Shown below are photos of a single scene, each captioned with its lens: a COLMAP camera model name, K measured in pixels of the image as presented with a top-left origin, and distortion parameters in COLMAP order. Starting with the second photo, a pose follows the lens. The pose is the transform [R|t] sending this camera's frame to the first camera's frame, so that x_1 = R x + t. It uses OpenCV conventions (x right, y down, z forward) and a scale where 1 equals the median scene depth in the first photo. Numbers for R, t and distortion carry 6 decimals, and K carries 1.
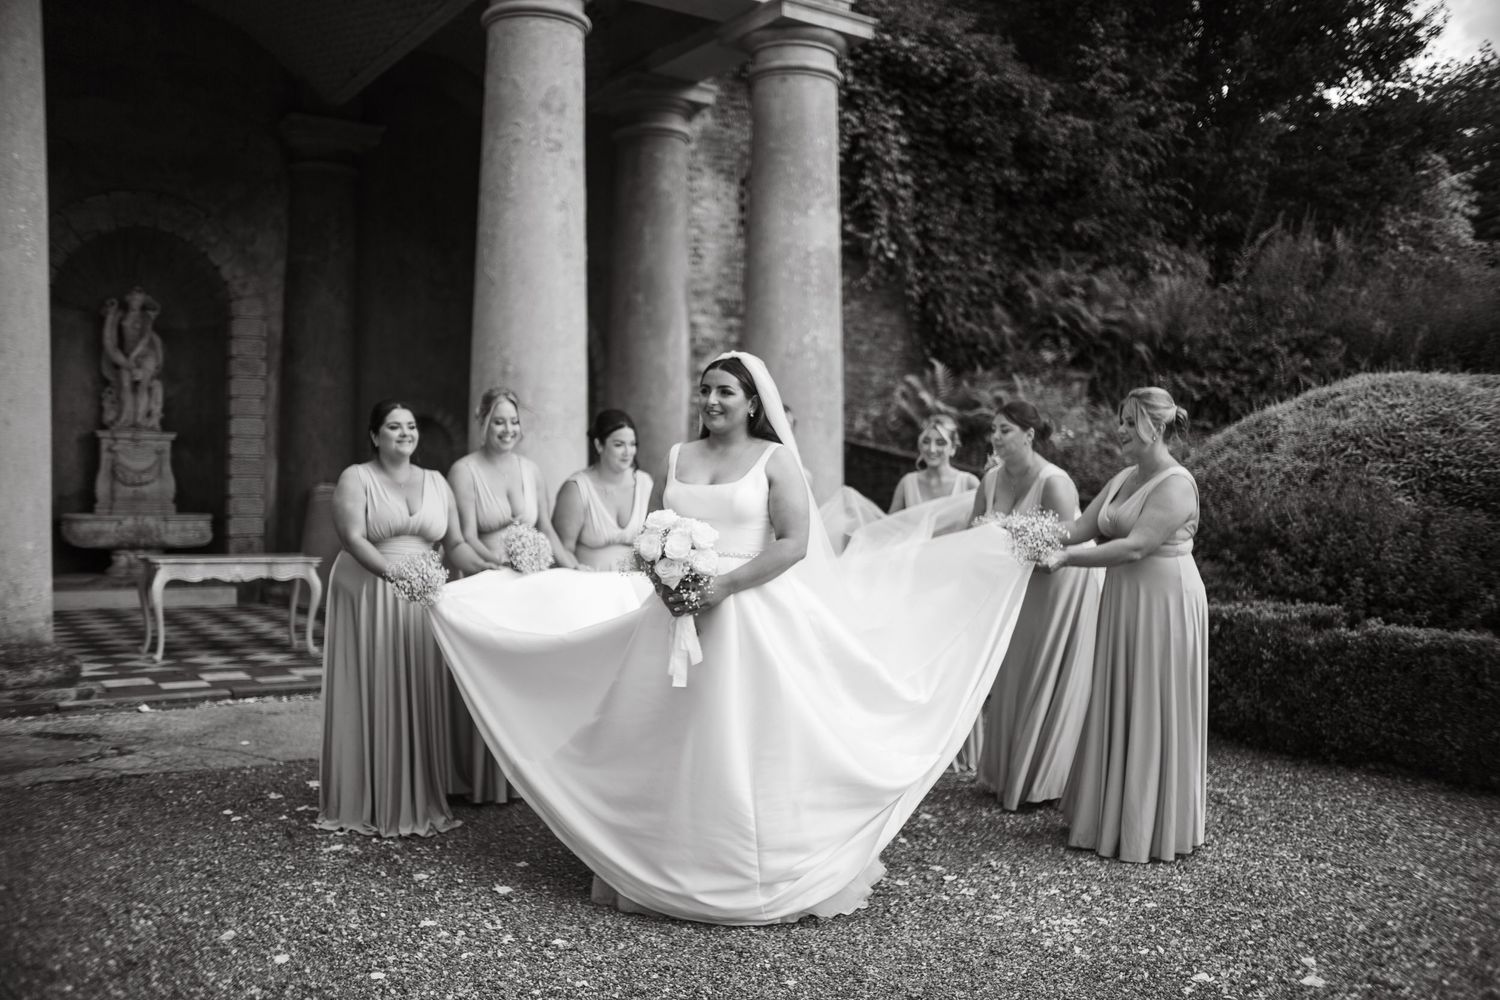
lens RADIAL K [[1324.1, 0, 753.0], [0, 1324.1, 529.4], [0, 0, 1]] dist [-0.151202, 0.166705]
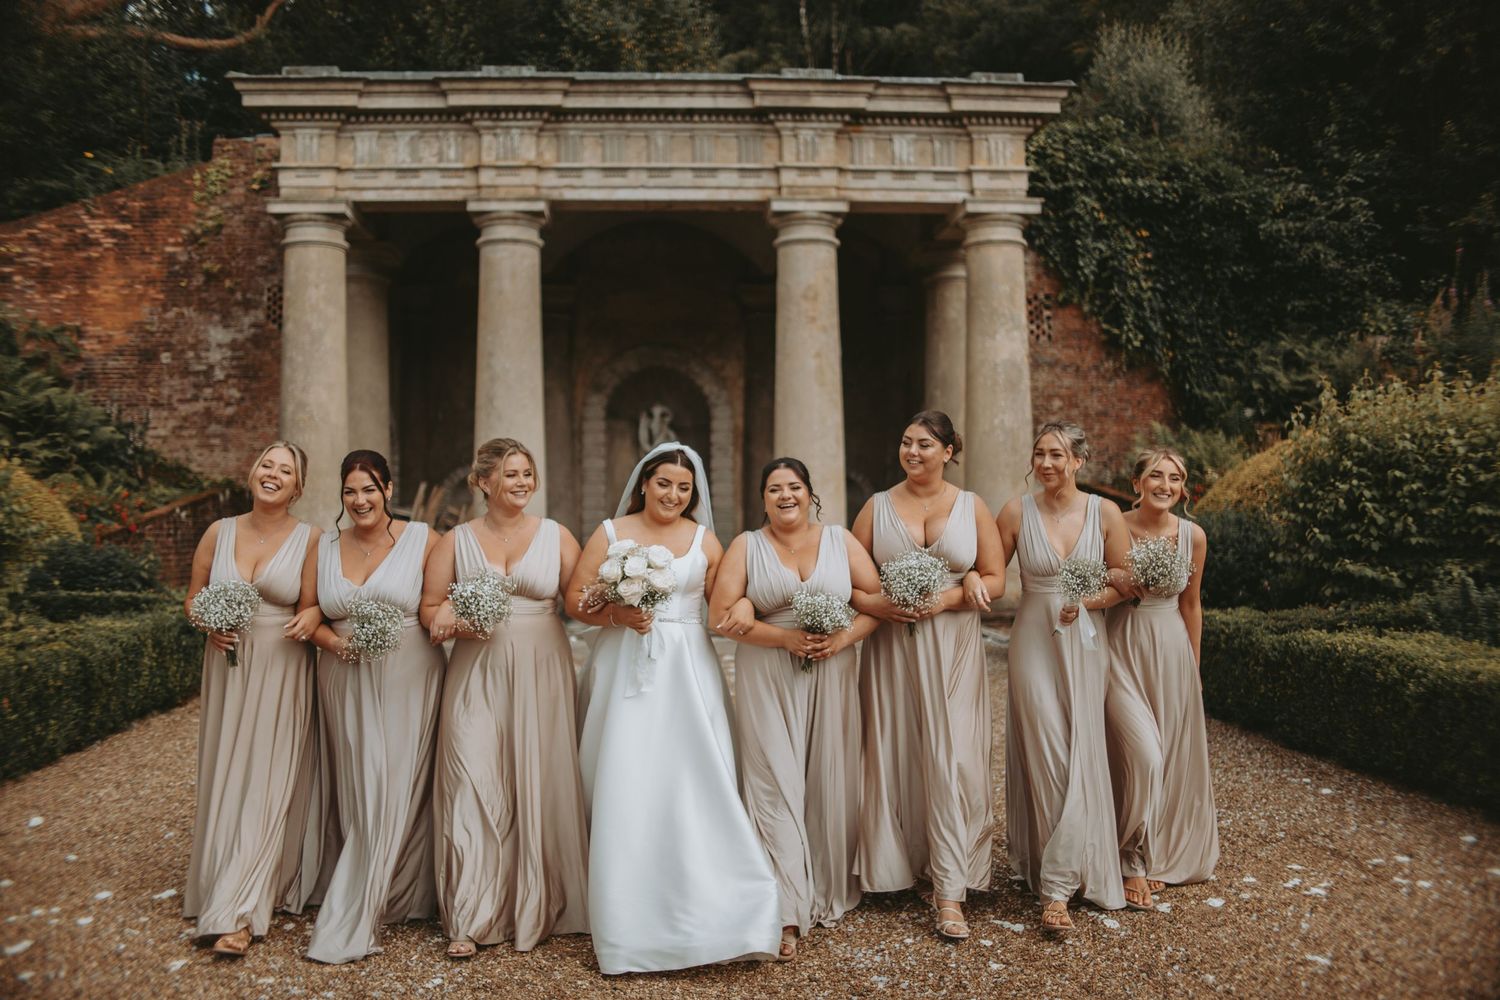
lens RADIAL K [[1289.9, 0, 732.1], [0, 1289.9, 495.2], [0, 0, 1]] dist [-0.145691, 0.171640]
pose [[0.859292, -0.033329, -0.510398, 0.406258], [0.004914, 0.998367, -0.056922, 0.016247], [0.511461, 0.046404, 0.858052, -0.310715]]
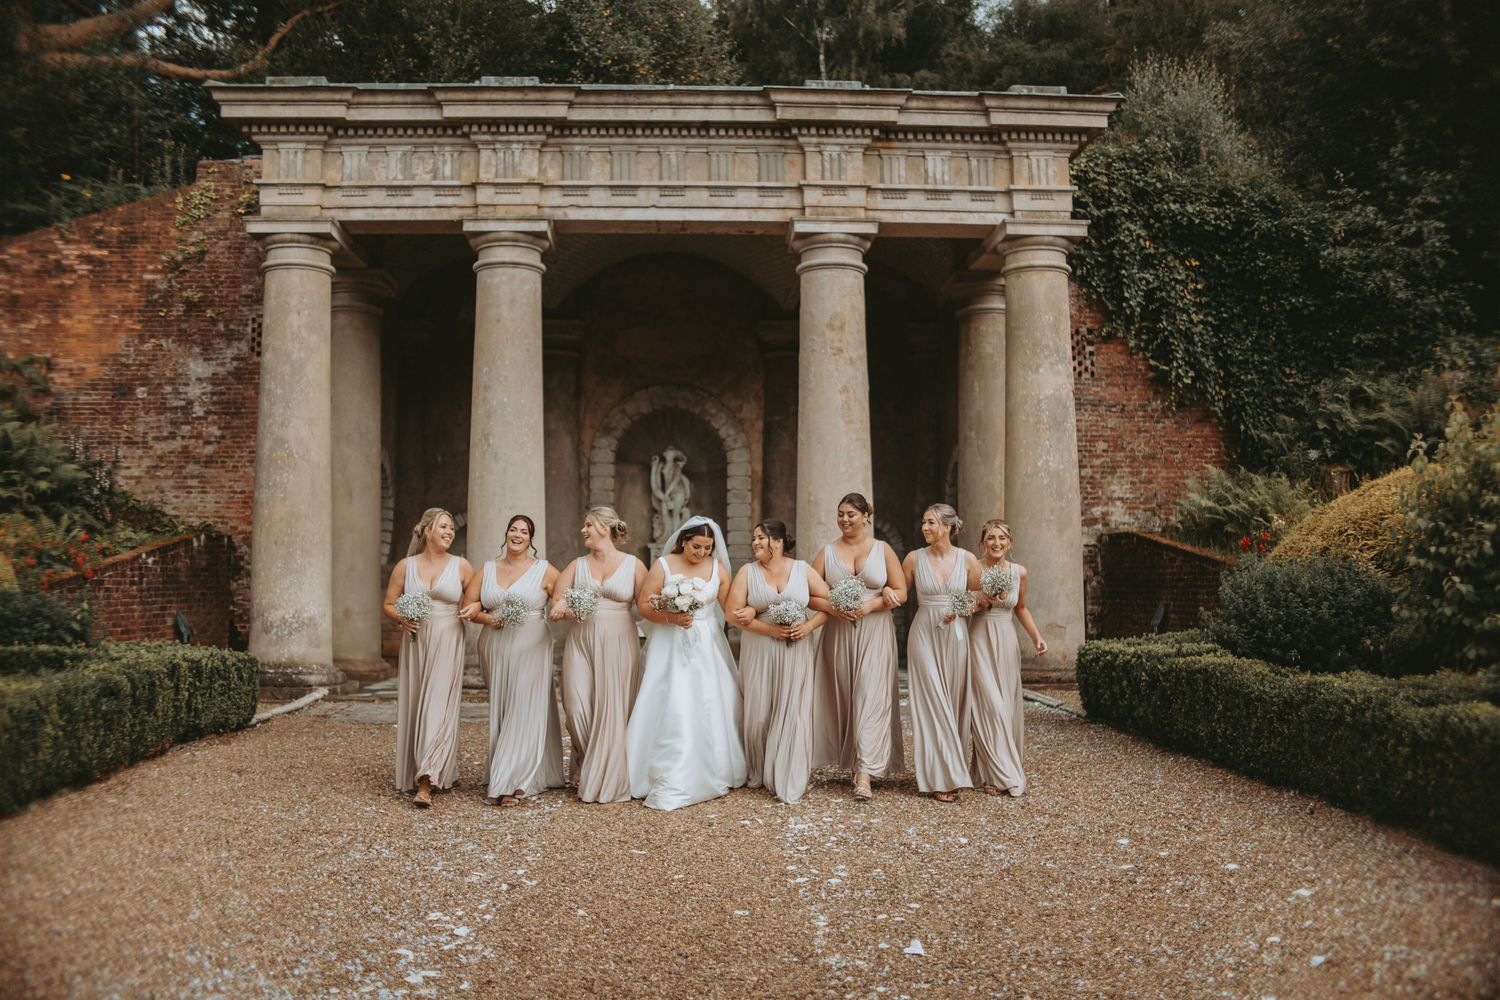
lens RADIAL K [[1289.9, 0, 732.1], [0, 1289.9, 495.2], [0, 0, 1]] dist [-0.145691, 0.171640]
pose [[0.852952, -0.051955, -0.519398, 0.353913], [0.000132, 0.995056, -0.099319, 0.016203], [0.521990, 0.084646, 0.848741, -0.225632]]
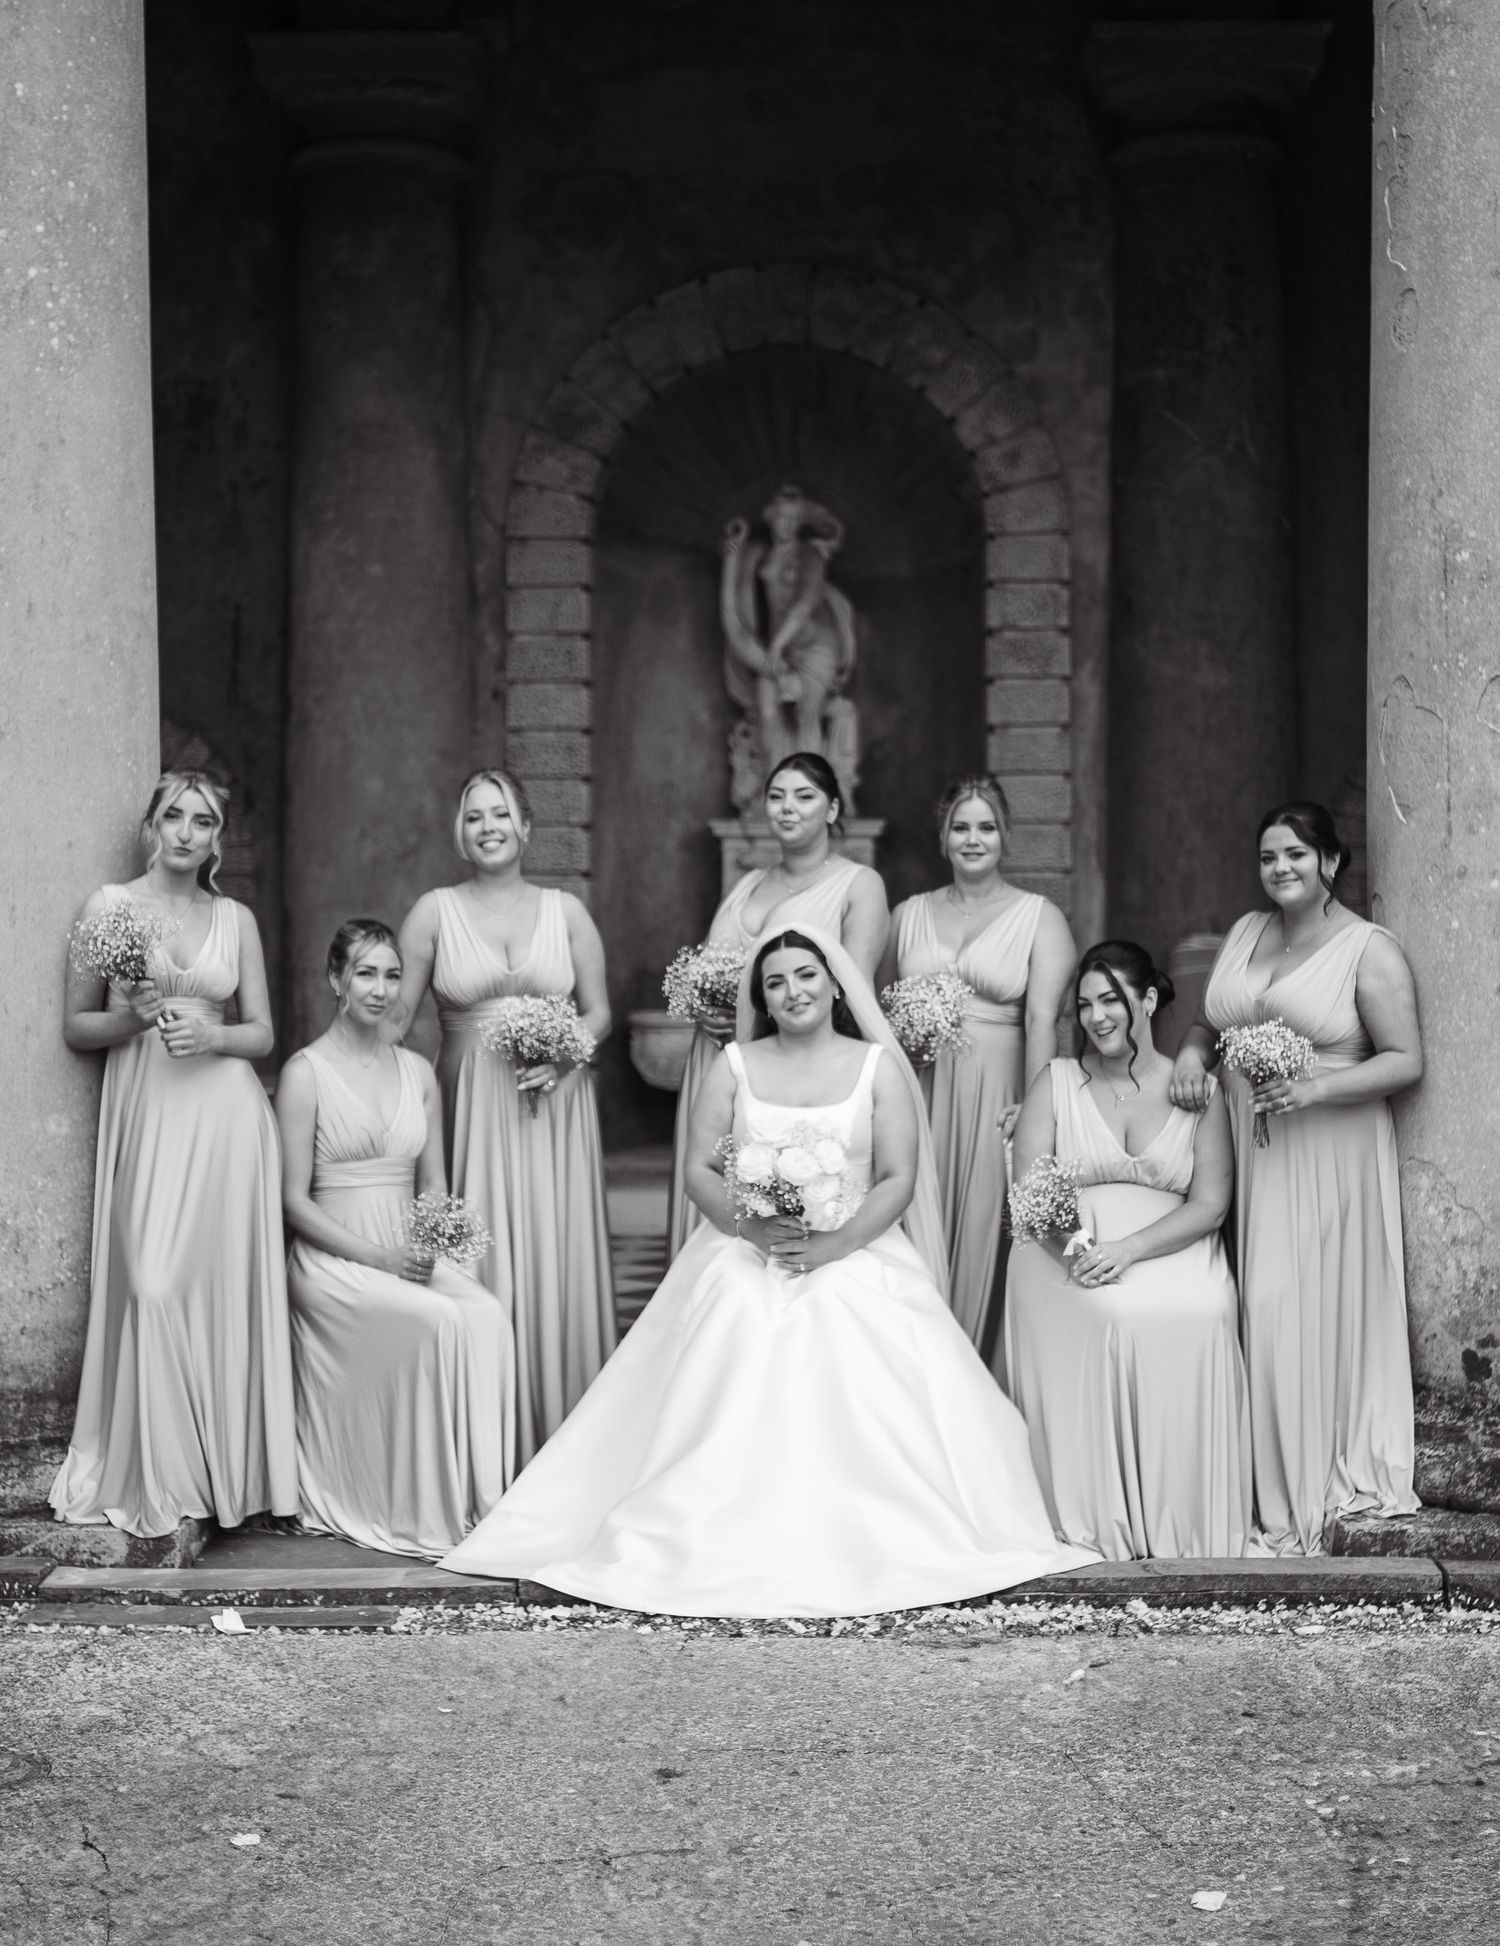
lens RADIAL K [[2602.3, 0, 793.4], [0, 2602.3, 951.0], [0, 0, 1]] dist [-0.141765, 0.078996]
pose [[0.820880, -0.013990, -0.570929, 0.018866], [0.000202, 0.999707, -0.024207, -0.010930], [0.571100, 0.019756, 0.820643, 0.286523]]
